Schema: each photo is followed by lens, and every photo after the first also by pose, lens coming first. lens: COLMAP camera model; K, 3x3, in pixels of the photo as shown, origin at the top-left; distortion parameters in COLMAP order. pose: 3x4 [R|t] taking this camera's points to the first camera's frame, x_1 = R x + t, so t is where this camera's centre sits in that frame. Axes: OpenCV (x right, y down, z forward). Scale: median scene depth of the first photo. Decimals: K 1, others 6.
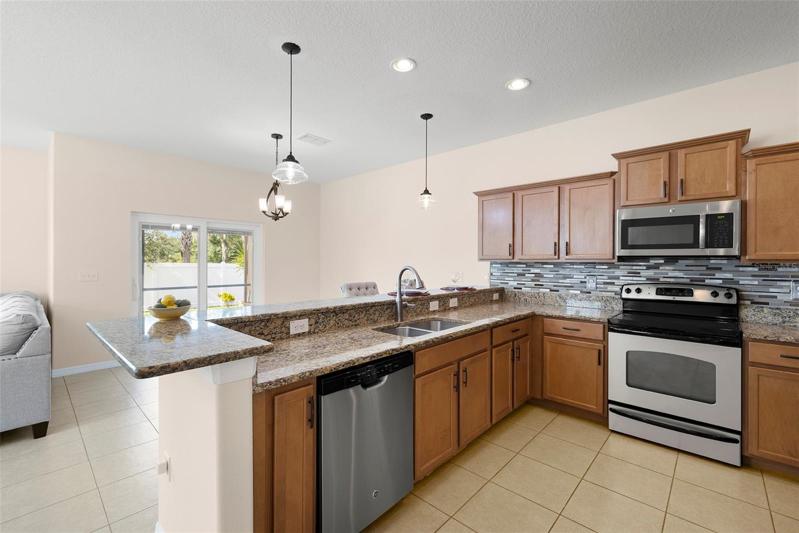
lens RADIAL K [[340.2, 0, 397.1], [0, 340.2, 263.4], [0, 0, 1]] dist [0.000080, 0.000069]
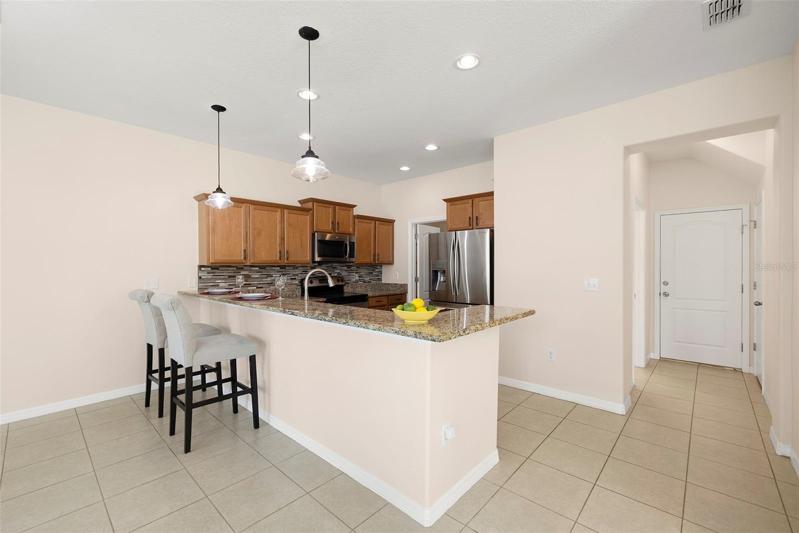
lens RADIAL K [[340.2, 0, 397.1], [0, 340.2, 263.4], [0, 0, 1]] dist [0.000080, 0.000069]
pose [[-0.007038, -0.001964, 0.999973, -1.048917], [0.008114, 0.999965, 0.002021, -0.011472], [-0.999942, 0.008128, -0.007022, 0.657781]]
